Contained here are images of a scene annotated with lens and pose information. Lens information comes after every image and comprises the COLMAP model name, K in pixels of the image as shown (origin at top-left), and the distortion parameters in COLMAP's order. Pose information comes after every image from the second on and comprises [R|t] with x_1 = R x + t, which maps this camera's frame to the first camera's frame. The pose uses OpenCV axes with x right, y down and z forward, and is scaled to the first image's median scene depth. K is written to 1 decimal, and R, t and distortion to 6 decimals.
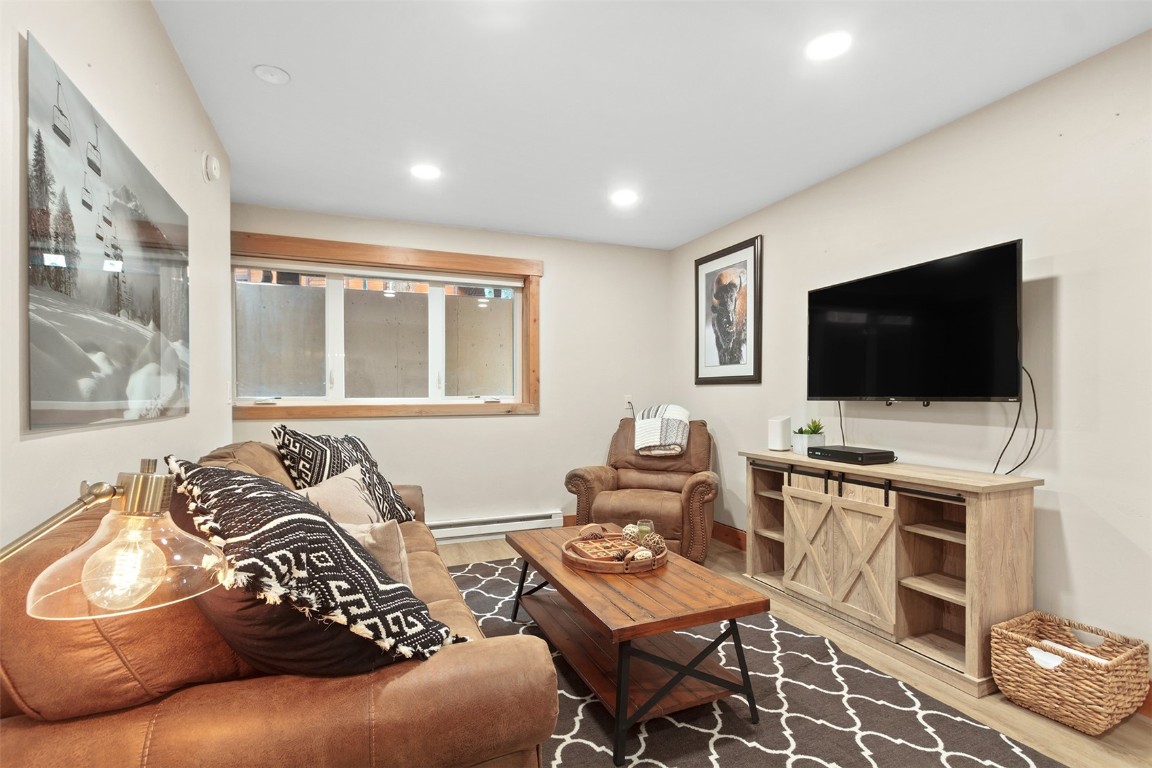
lens RADIAL K [[544.9, 0, 573.9], [0, 544.9, 397.4], [0, 0, 1]] dist [0.004442, -0.003014]
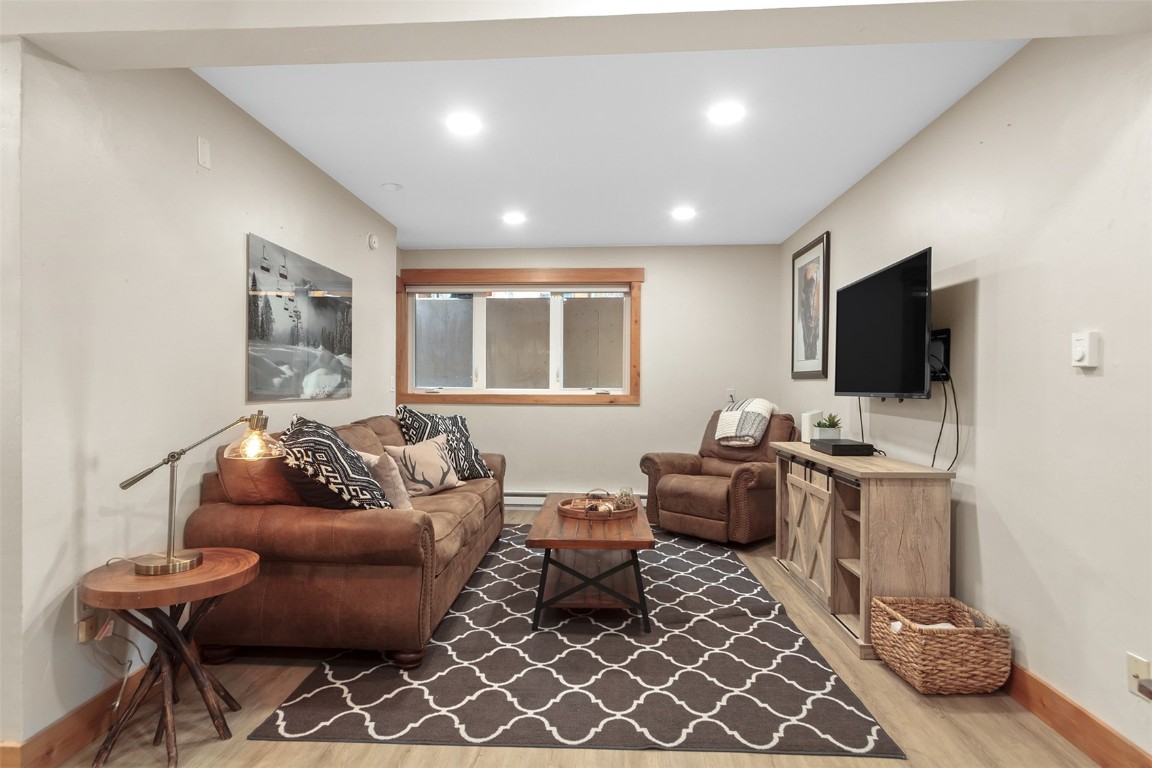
lens RADIAL K [[591.8, 0, 555.4], [0, 591.8, 390.3], [0, 0, 1]] dist [0.008332, -0.000731]
pose [[0.899691, 0.011454, -0.436377, 0.595511], [-0.010484, 0.999934, 0.004632, -0.005416], [0.436401, 0.000408, 0.899752, -0.330153]]
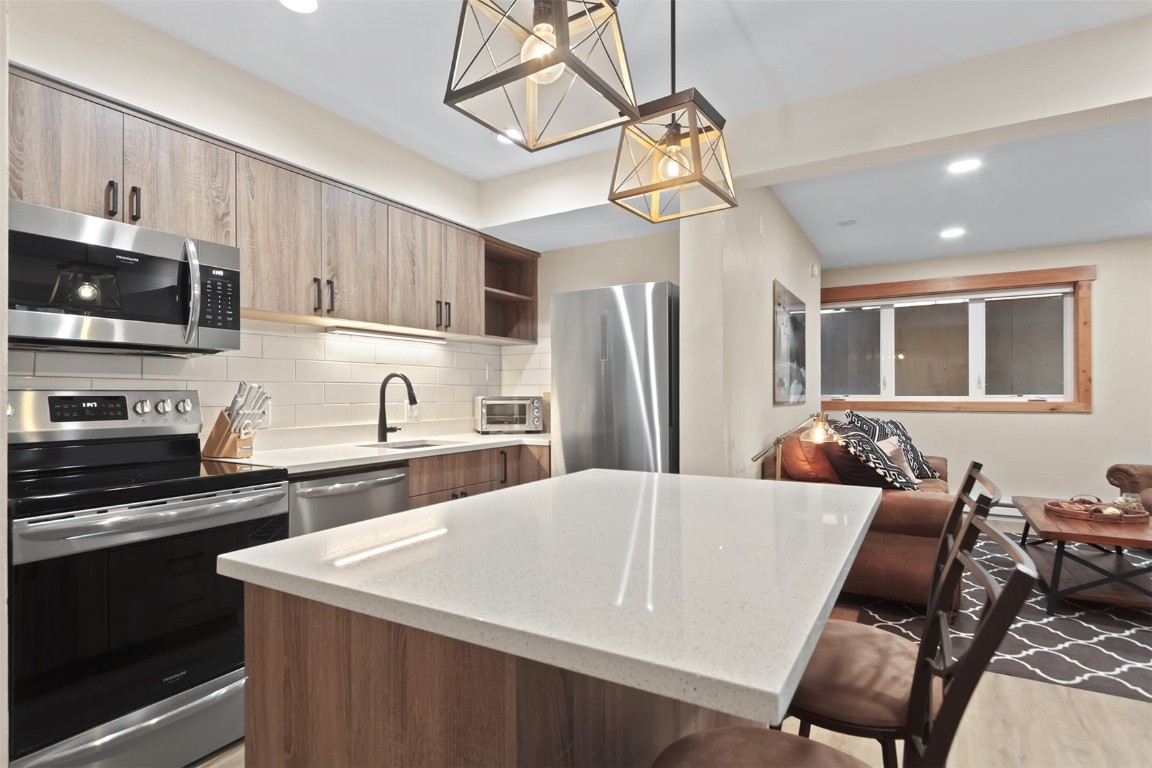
lens RADIAL K [[591.8, 0, 576.0], [0, 591.8, 386.4], [0, 0, 1]] dist [0.008332, -0.000731]
pose [[0.607924, -0.007682, -0.793958, 0.456986], [-0.005344, 0.999891, -0.013766, 0.002850], [0.793977, 0.012612, 0.607817, -0.891129]]
